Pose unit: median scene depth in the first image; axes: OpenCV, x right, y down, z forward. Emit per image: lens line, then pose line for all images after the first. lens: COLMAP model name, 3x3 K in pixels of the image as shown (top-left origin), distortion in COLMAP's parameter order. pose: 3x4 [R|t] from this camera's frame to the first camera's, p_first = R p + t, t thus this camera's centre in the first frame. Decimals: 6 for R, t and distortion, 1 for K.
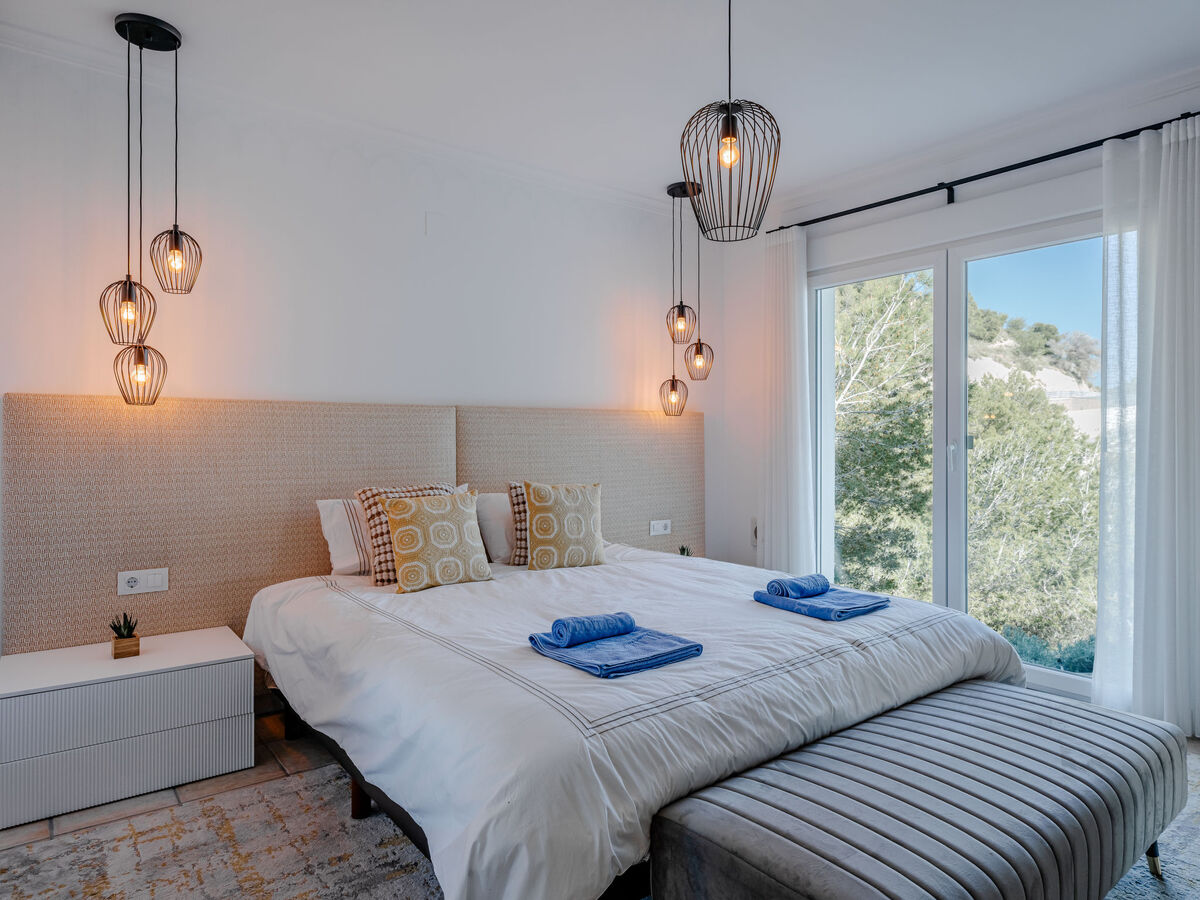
lens RADIAL K [[725.0, 0, 600.0], [0, 725.0, 450.0], [0, 0, 1]] dist [-0.005210, -0.001183]
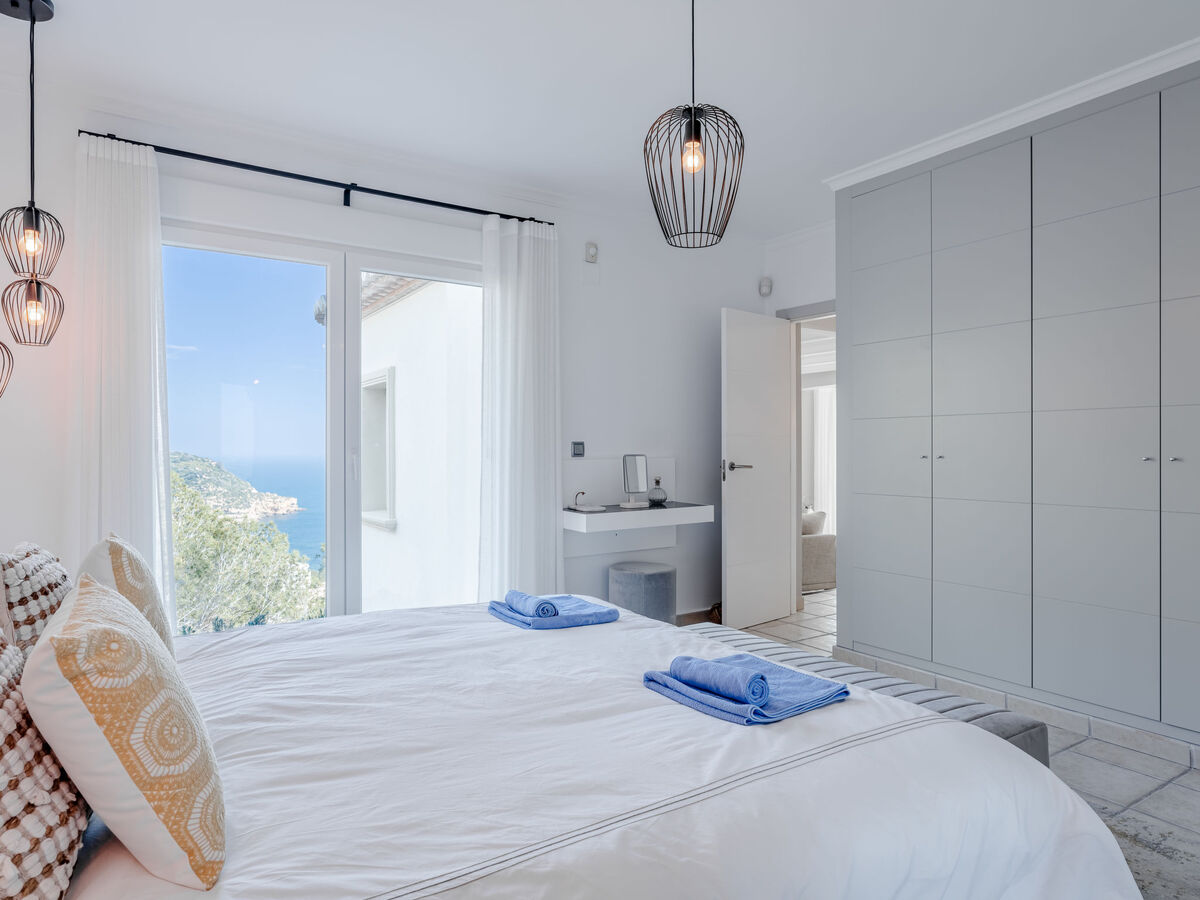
lens RADIAL K [[725.0, 0, 600.0], [0, 725.0, 450.0], [0, 0, 1]] dist [-0.005210, -0.001183]
pose [[0.087221, 0.000893, 0.996189, -0.815817], [0.014776, 0.999888, -0.002190, -0.010143], [-0.996079, 0.014911, 0.087198, 1.042836]]
